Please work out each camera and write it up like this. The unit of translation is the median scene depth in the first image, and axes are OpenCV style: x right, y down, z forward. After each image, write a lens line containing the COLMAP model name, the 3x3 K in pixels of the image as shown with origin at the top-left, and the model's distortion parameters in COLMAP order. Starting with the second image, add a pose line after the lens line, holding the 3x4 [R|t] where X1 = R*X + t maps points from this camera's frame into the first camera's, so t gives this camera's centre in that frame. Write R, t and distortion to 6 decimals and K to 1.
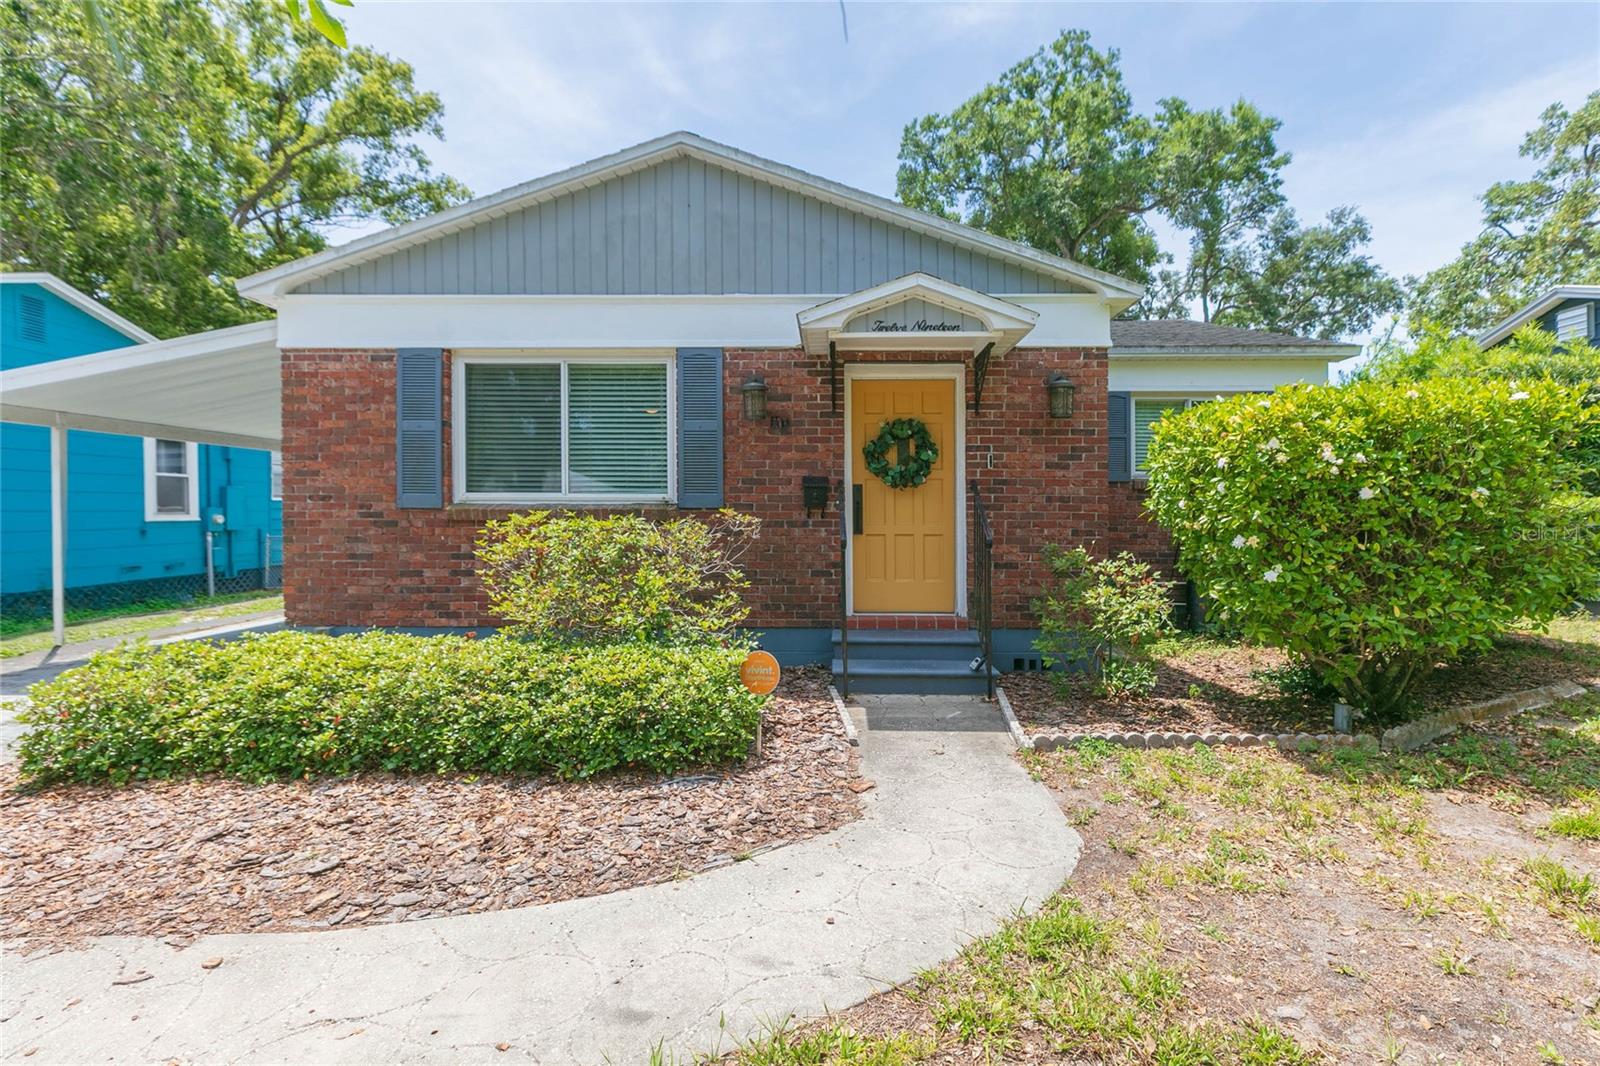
lens RADIAL K [[732.0, 0, 823.9], [0, 732.0, 516.4], [0, 0, 1]] dist [0.001517, -0.001388]
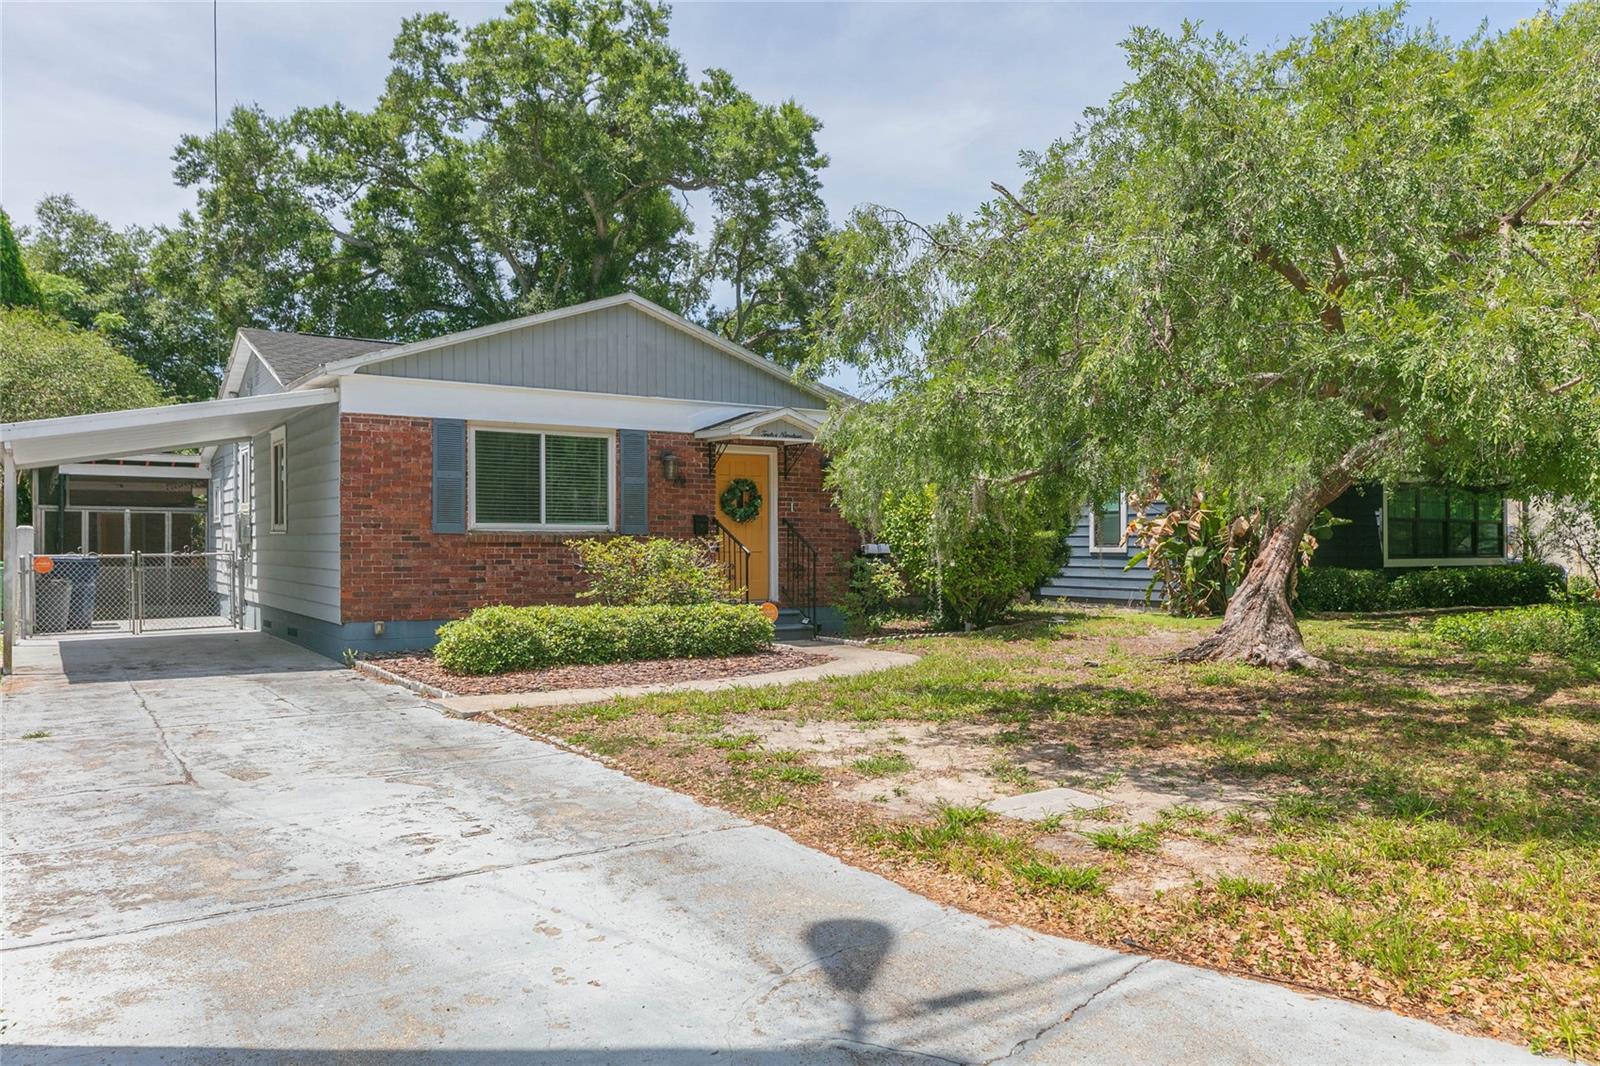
lens RADIAL K [[1201.6, 0, 799.7], [0, 1201.6, 534.9], [0, 0, 1]] dist [-0.012274, -0.003884]
pose [[0.827648, 0.003314, 0.561238, -0.297859], [0.000166, 0.999981, -0.006150, 0.001187], [-0.561248, 0.005184, 0.827632, -0.293923]]
